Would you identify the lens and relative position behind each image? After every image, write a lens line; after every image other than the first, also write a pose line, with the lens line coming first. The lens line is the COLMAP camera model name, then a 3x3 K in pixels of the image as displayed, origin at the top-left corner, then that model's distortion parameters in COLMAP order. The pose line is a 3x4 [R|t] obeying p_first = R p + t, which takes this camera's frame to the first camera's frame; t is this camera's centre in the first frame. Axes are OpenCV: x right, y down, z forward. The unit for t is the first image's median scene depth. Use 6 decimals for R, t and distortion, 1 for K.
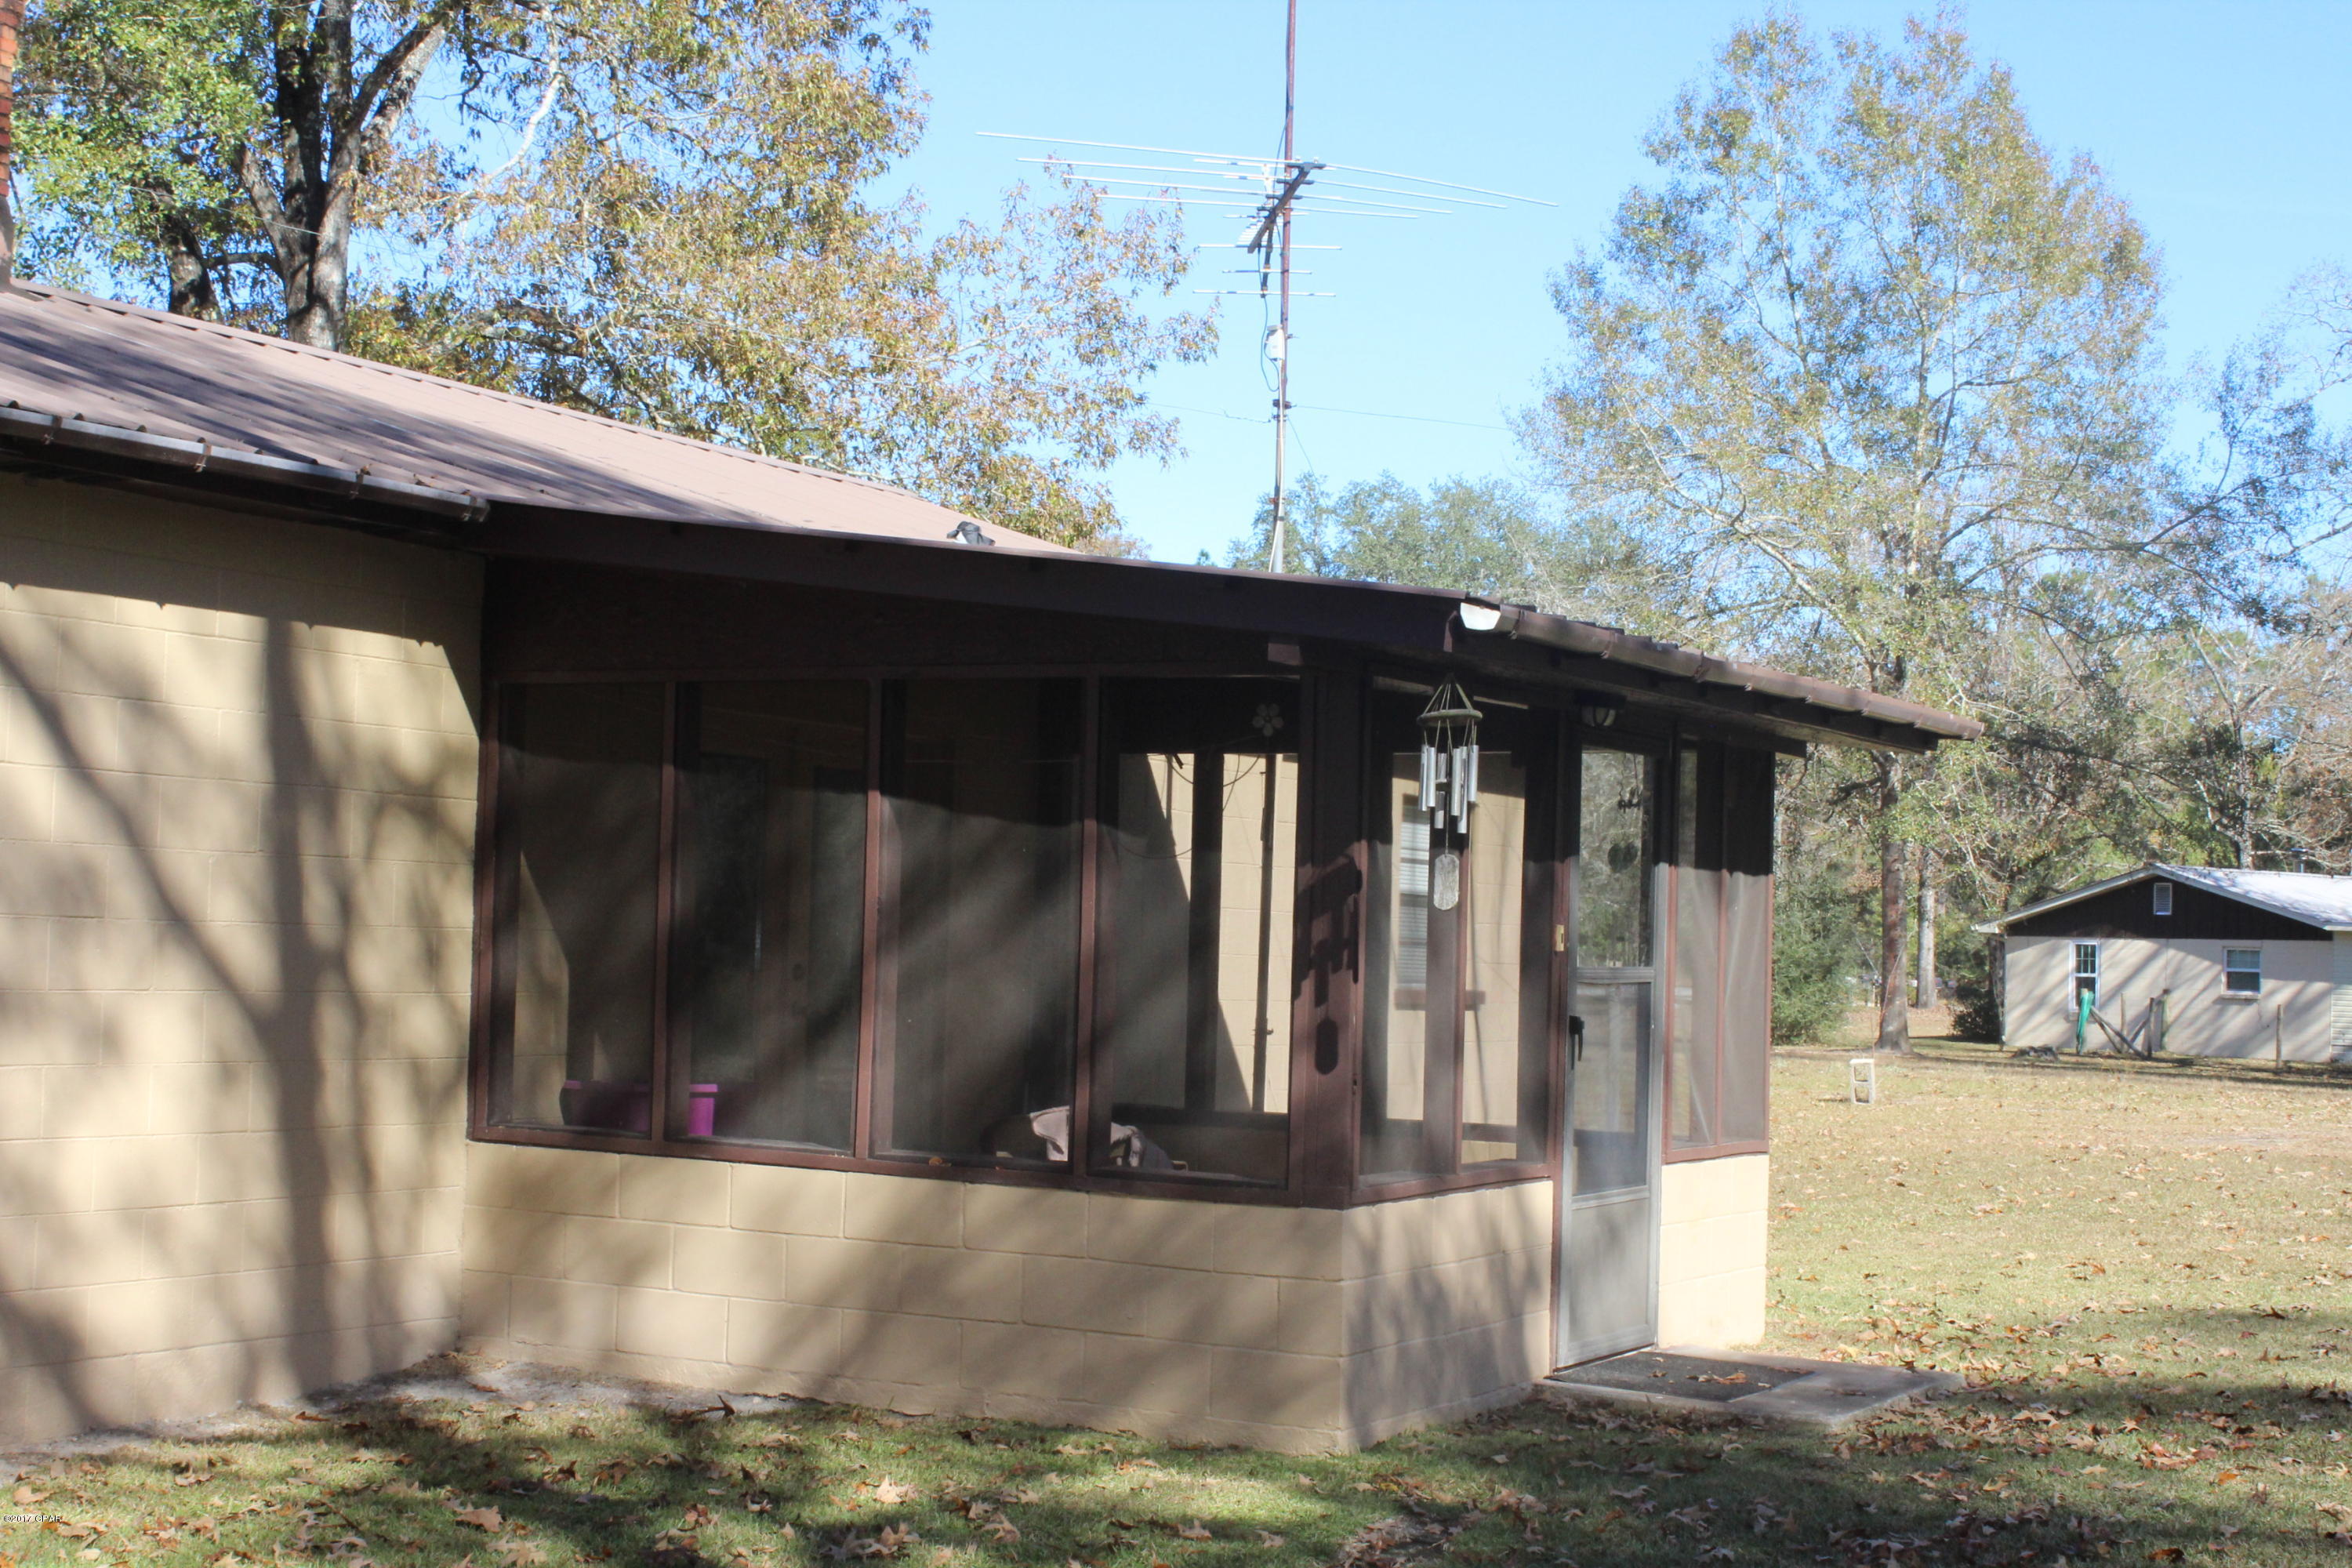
lens RADIAL K [[3470.5, 0, 1173.0], [0, 3470.5, 784.5], [0, 0, 1]] dist [-0.031268, 0.000000]
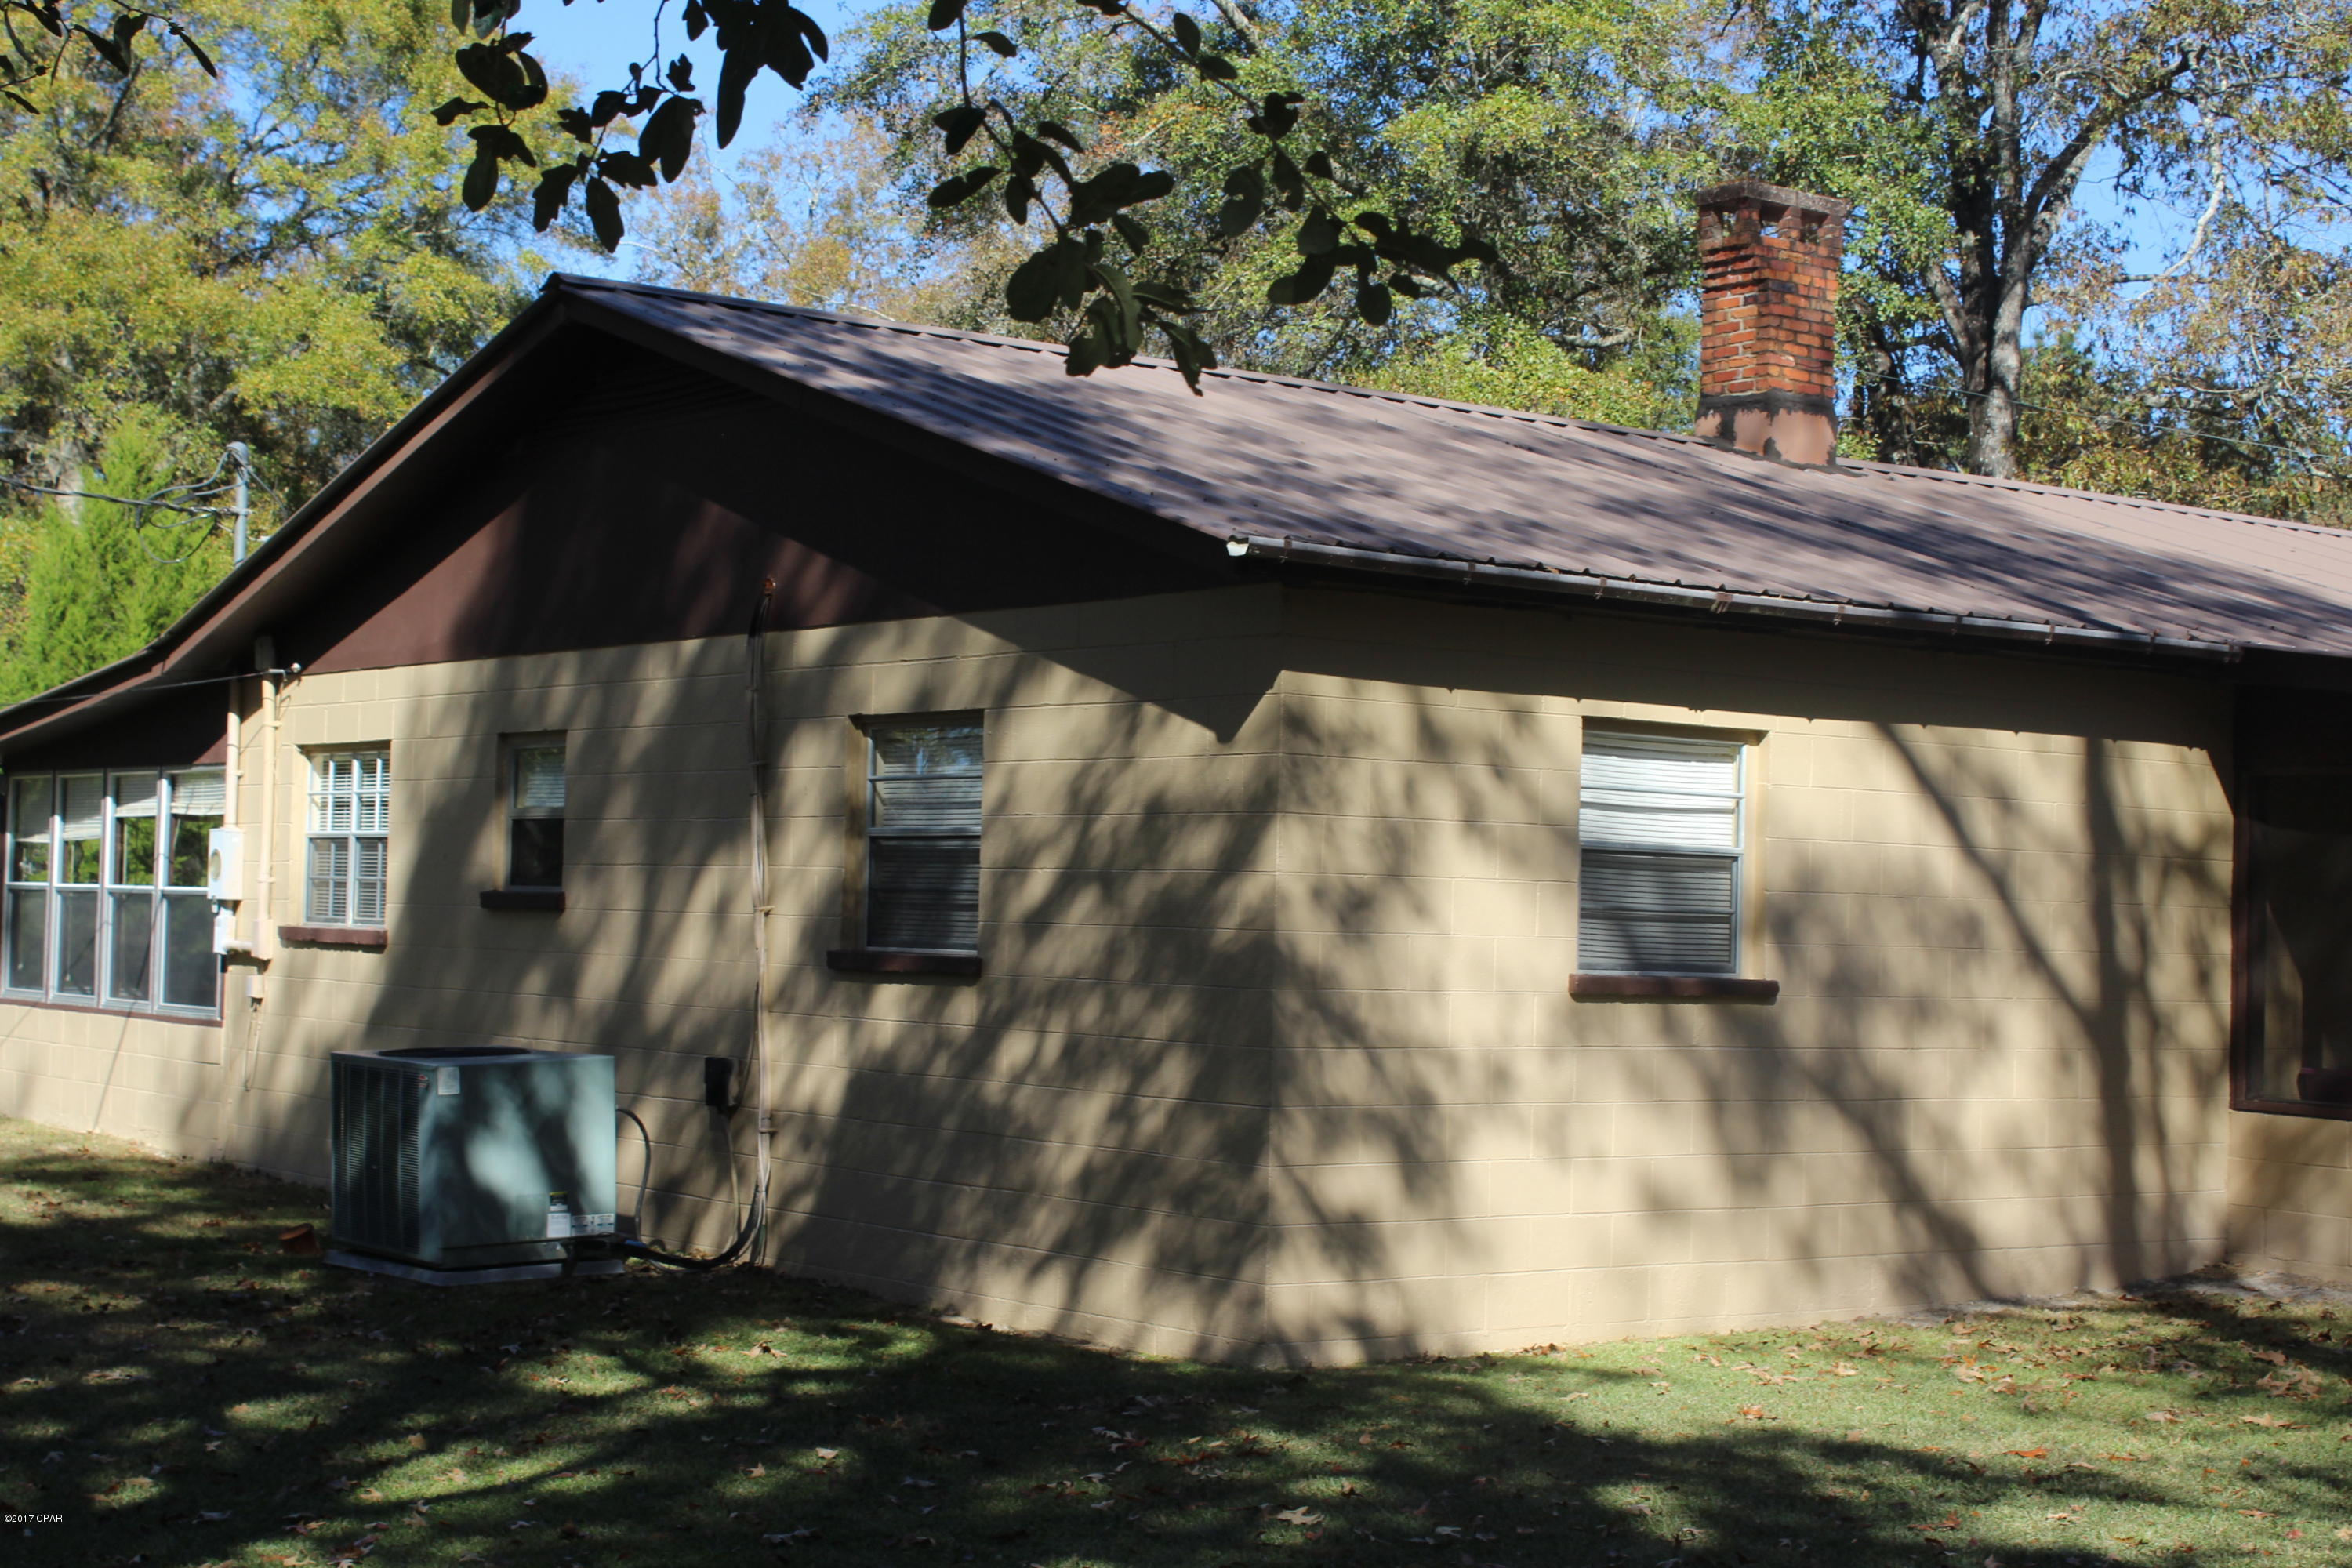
lens RADIAL K [[3470.5, 0, 1164.7], [0, 3470.5, 796.0], [0, 0, 1]] dist [-0.031268, 0.000000]
pose [[0.894877, -0.016054, -0.446025, 0.031787], [0.016077, 0.999864, -0.003734, -0.023882], [0.446024, -0.003829, 0.895013, -0.419098]]
